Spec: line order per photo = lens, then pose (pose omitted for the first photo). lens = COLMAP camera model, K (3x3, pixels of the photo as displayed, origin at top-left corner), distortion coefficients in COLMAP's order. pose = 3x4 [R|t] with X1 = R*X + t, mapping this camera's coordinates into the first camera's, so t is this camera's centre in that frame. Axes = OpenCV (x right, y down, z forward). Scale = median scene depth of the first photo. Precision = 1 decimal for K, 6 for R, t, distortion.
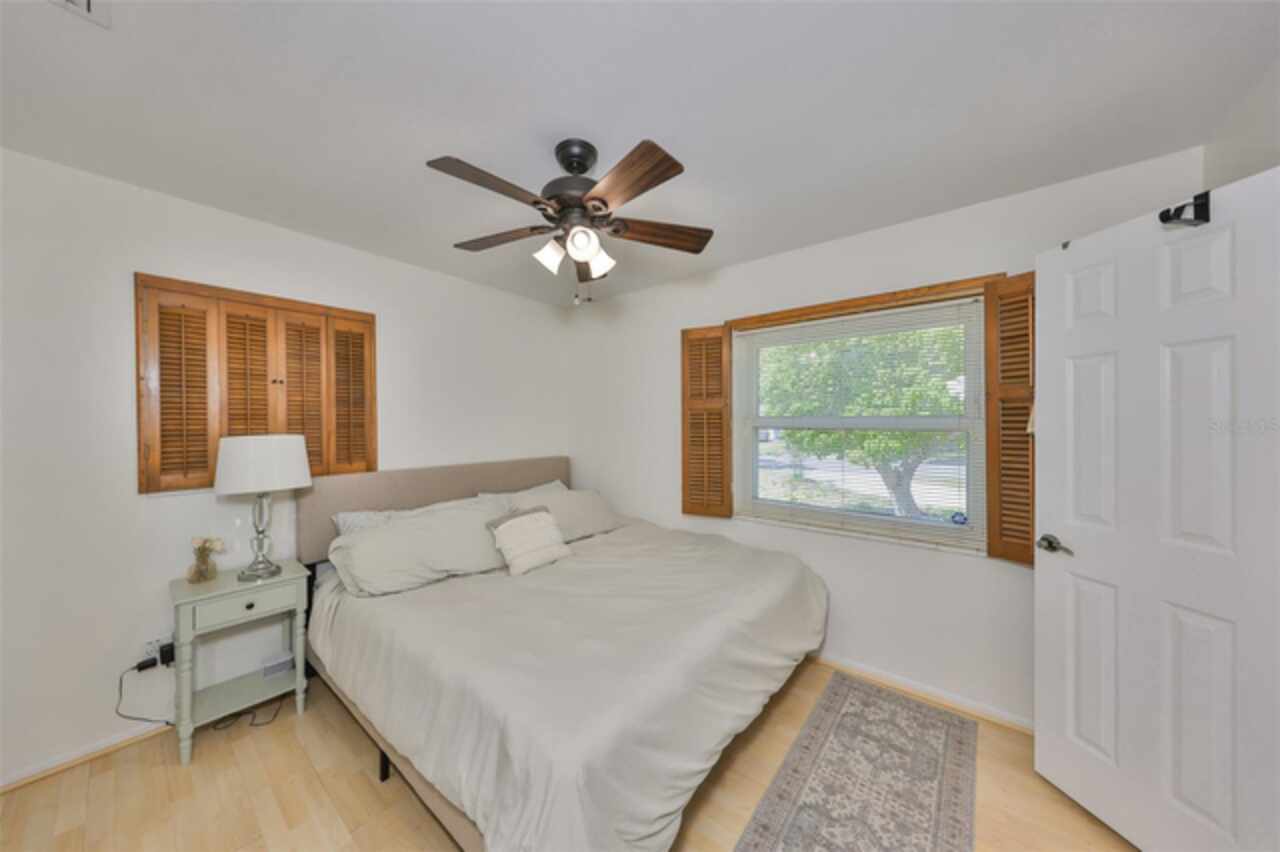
lens RADIAL K [[400.1, 0, 638.6], [0, 400.1, 432.2], [0, 0, 1]] dist [-0.000415, -0.000052]
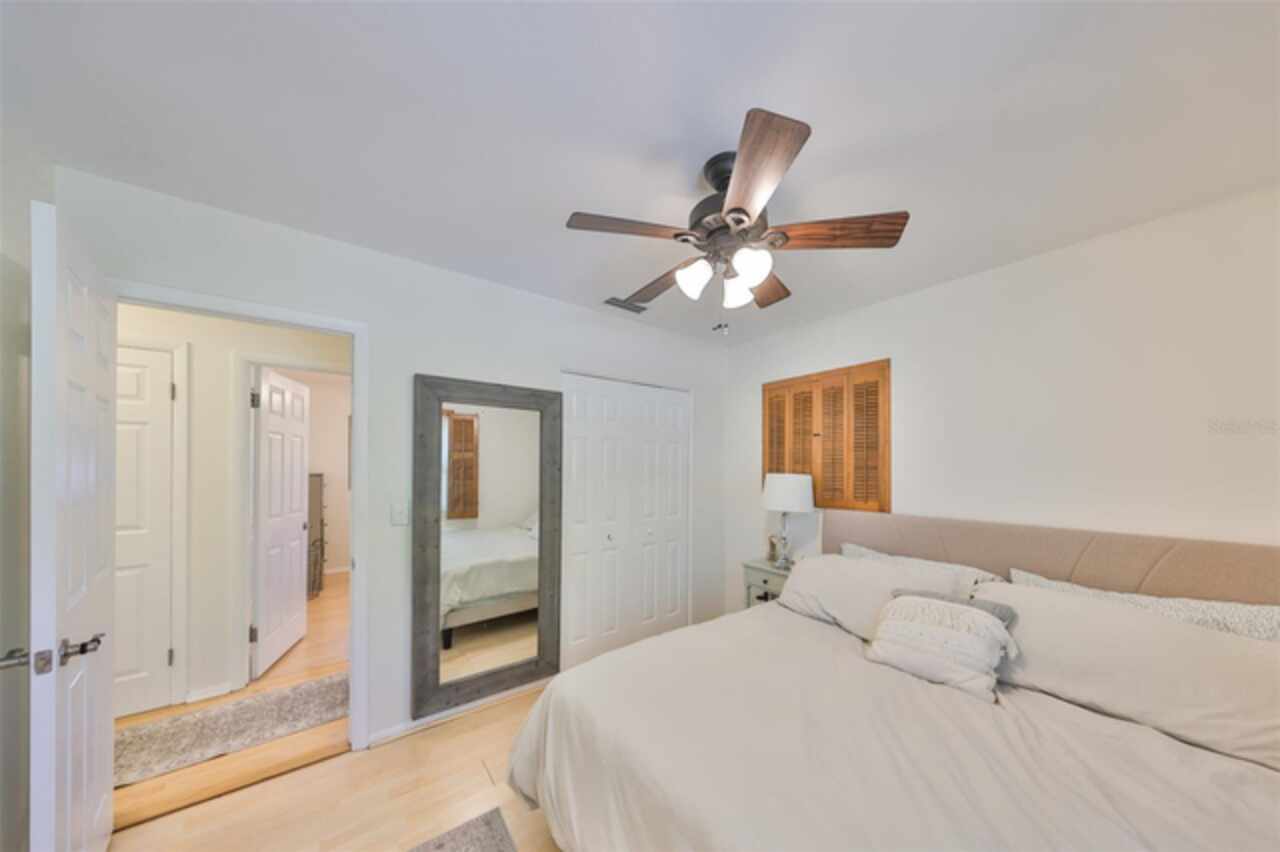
lens RADIAL K [[428.5, 0, 647.3], [0, 428.5, 466.7], [0, 0, 1]] dist [-0.000219, -0.000018]
pose [[-0.268820, 0.004793, -0.963178, 0.679693], [-0.021471, 0.999709, 0.010967, -0.022522], [0.962951, 0.023629, -0.268639, 0.870325]]
